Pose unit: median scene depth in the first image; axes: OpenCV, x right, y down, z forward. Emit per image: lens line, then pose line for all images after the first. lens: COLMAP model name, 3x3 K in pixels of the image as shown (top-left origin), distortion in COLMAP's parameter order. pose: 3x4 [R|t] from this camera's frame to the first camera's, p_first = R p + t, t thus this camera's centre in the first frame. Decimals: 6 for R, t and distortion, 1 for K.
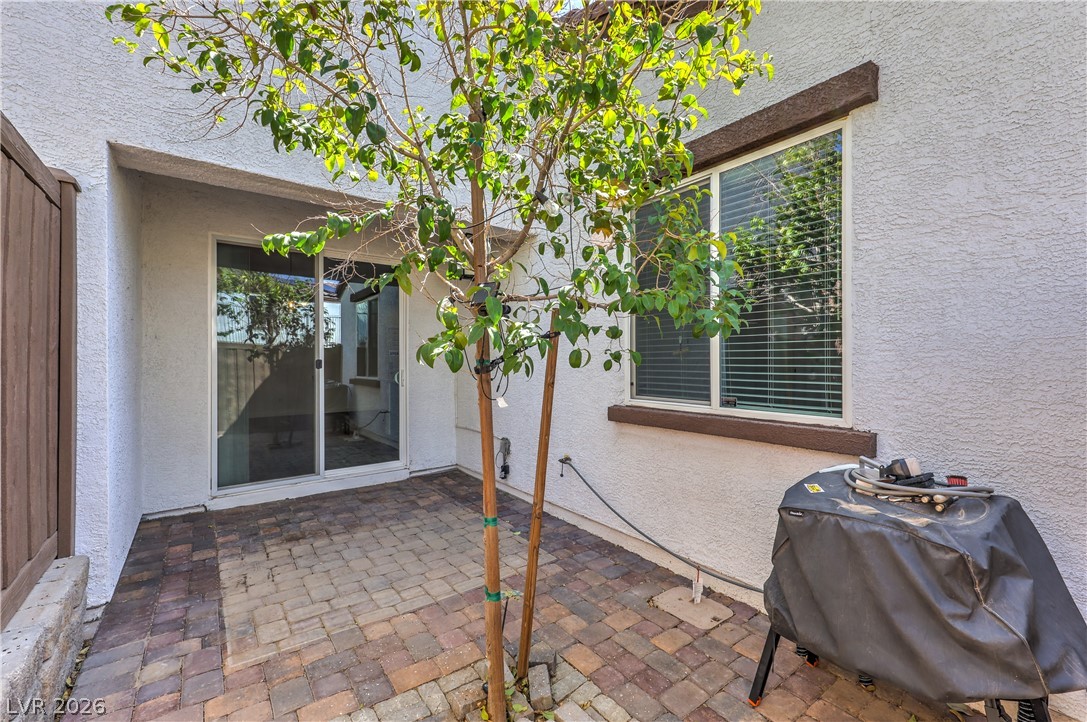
lens RADIAL K [[449.9, 0, 547.3], [0, 449.9, 361.1], [0, 0, 1]] dist [0.002635, 0.000199]
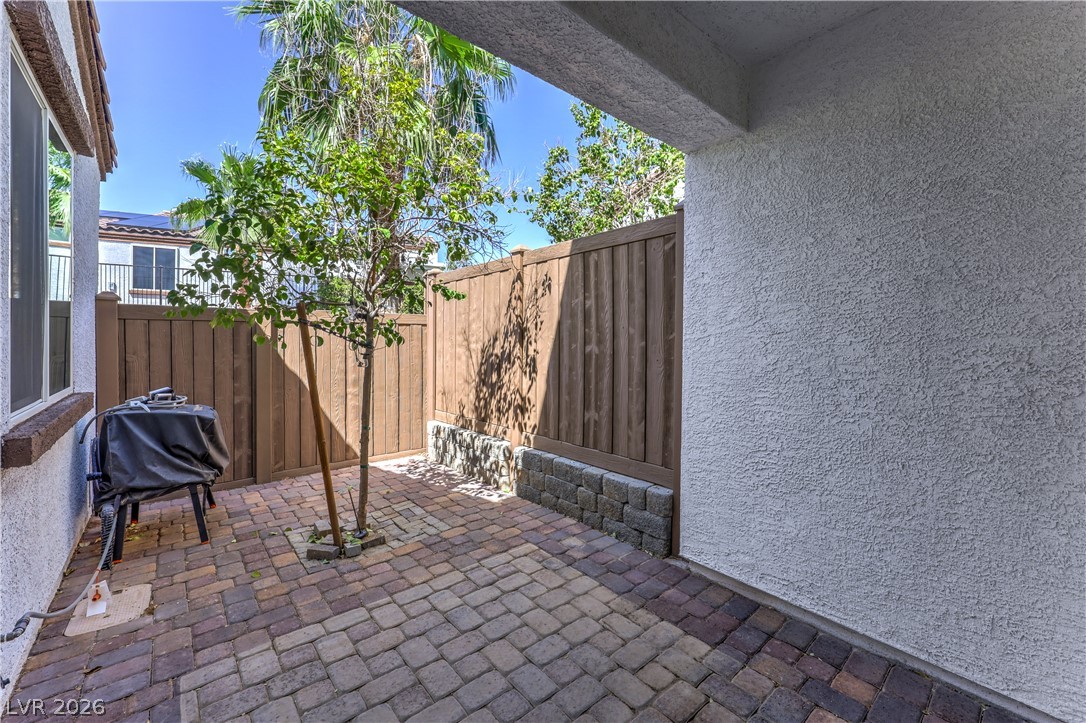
lens RADIAL K [[438.7, 0, 539.9], [0, 438.7, 344.9], [0, 0, 1]] dist [0.000541, 0.000004]
pose [[-0.998707, -0.006210, -0.050459, -0.489510], [-0.006617, 0.999947, 0.007893, -0.010321], [0.050407, 0.008216, -0.998695, 1.854704]]
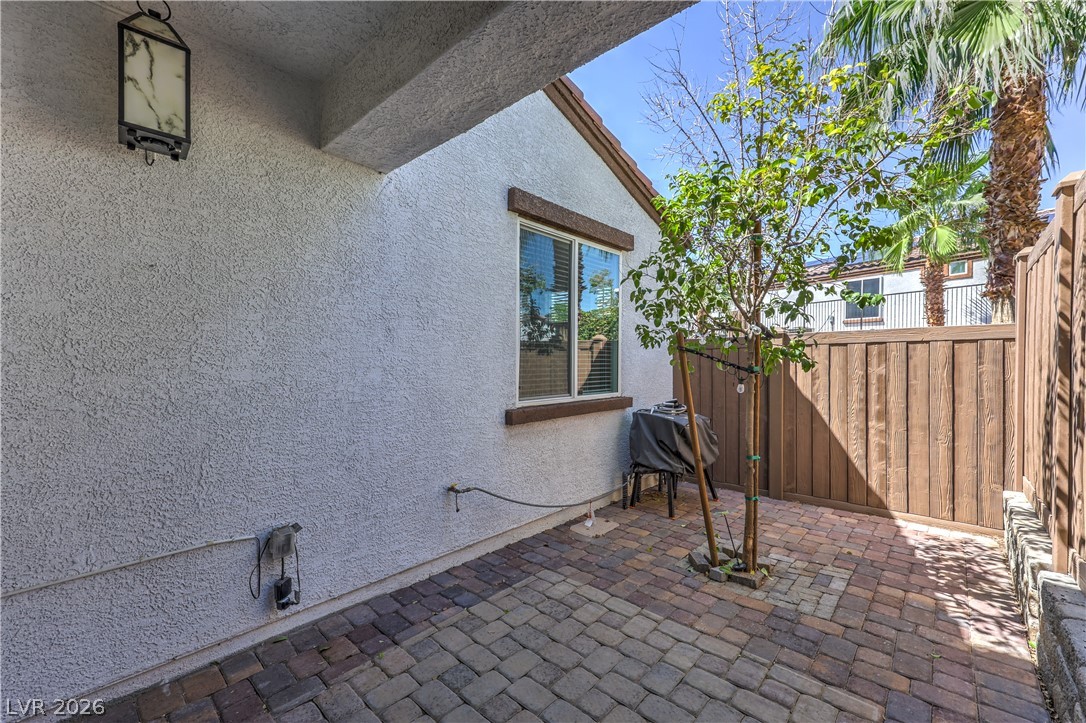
lens RADIAL K [[440.7, 0, 571.4], [0, 440.7, 361.9], [0, 0, 1]] dist [0.002195, 0.000458]
pose [[-0.216805, -0.000784, 0.976215, -1.073446], [-0.001522, 0.999999, 0.000465, -0.015873], [-0.976214, -0.001385, -0.216806, 1.338127]]
